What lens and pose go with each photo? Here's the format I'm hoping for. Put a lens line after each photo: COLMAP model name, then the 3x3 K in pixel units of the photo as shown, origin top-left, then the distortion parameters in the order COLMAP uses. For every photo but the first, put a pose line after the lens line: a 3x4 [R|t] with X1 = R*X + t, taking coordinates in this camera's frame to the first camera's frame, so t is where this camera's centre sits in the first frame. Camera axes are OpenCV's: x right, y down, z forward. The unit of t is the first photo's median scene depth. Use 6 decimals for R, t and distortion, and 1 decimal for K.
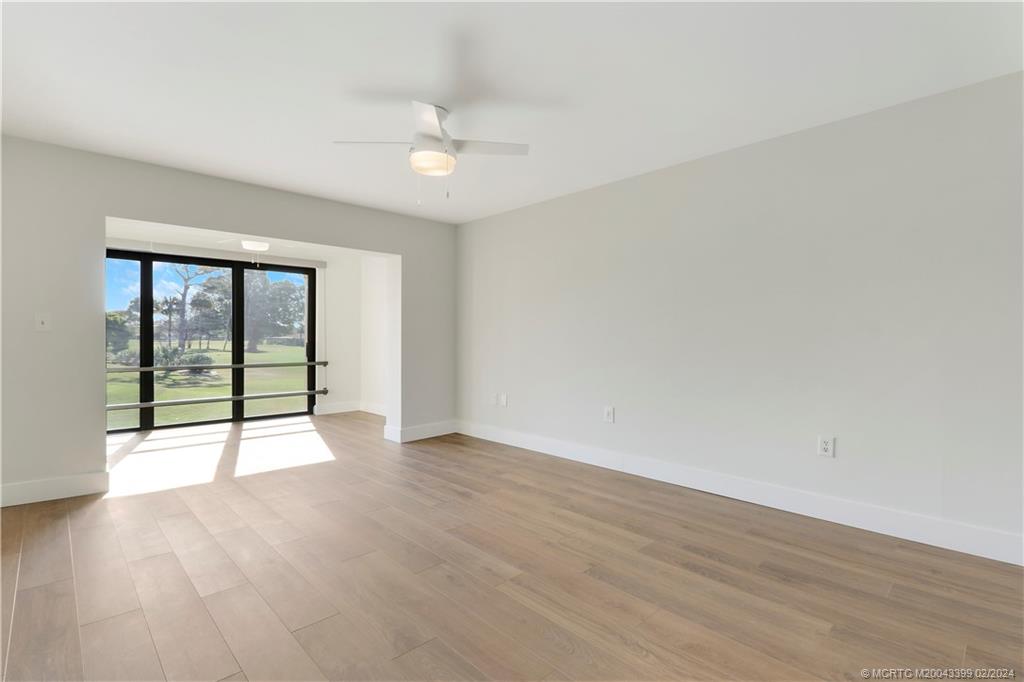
lens RADIAL K [[482.2, 0, 511.5], [0, 482.2, 333.2], [0, 0, 1]] dist [-0.027340, -0.000569]
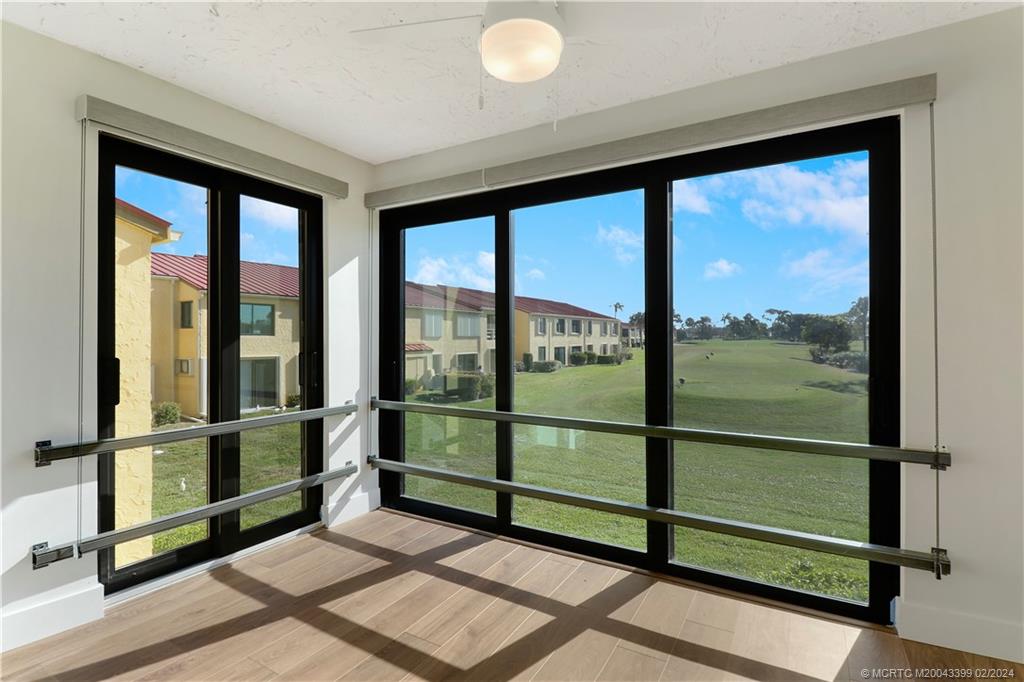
lens RADIAL K [[496.0, 0, 512.0], [0, 496.0, 341.0], [0, 0, 1]] dist [-0.026965, -0.000098]
pose [[0.263573, 0.007532, -0.964610, -0.215378], [0.007204, 0.999926, 0.009777, -0.009615], [0.964612, -0.009526, 0.263500, 0.790436]]
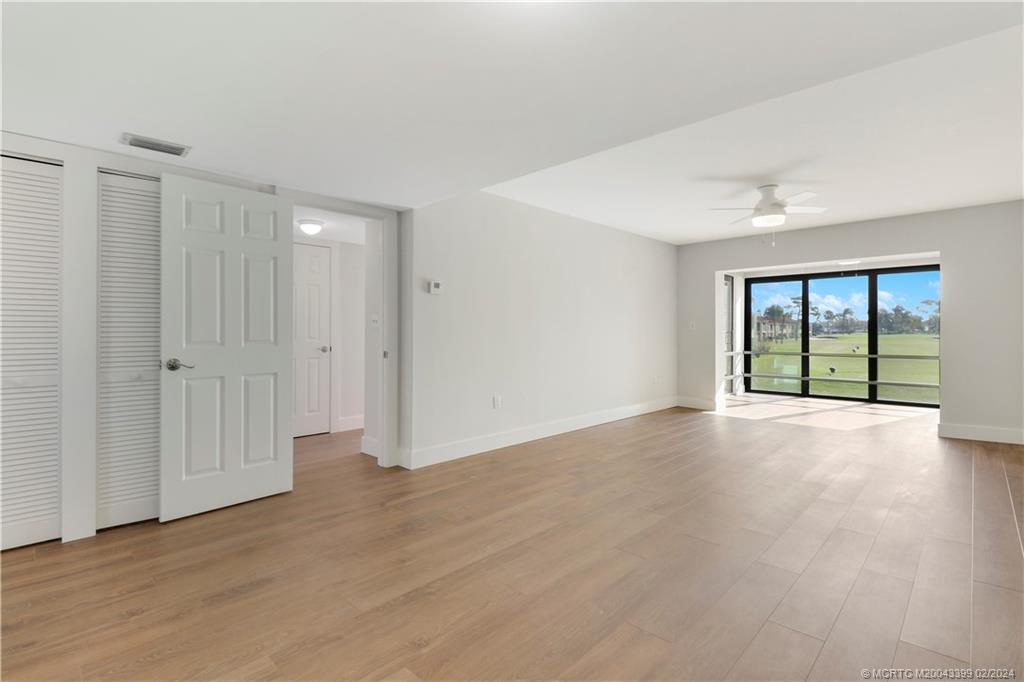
lens RADIAL K [[482.2, 0, 511.5], [0, 482.2, 333.2], [0, 0, 1]] dist [-0.027340, -0.000569]
pose [[0.028226, 0.004137, -0.999593, 0.608853], [0.007067, 0.999966, 0.004338, -0.000889], [0.999577, -0.007187, 0.028196, 0.055051]]
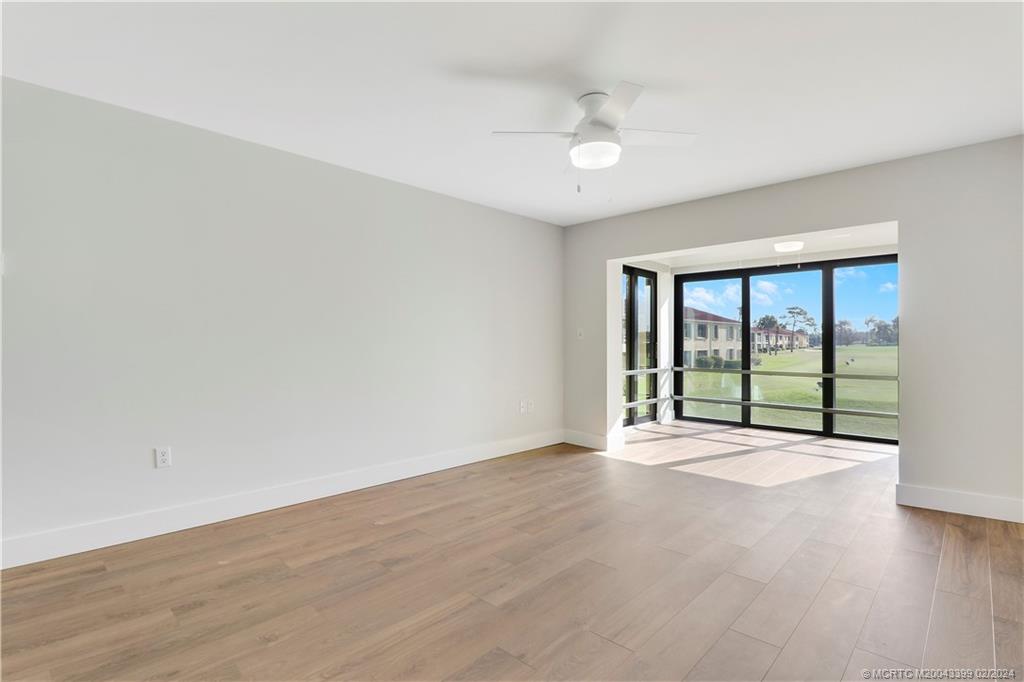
lens RADIAL K [[496.0, 0, 512.0], [0, 496.0, 341.0], [0, 0, 1]] dist [-0.026965, -0.000098]
pose [[0.044129, -0.001053, -0.999025, 0.344480], [0.003950, 0.999992, -0.000880, 0.000944], [0.999018, -0.003907, 0.044133, 0.359885]]
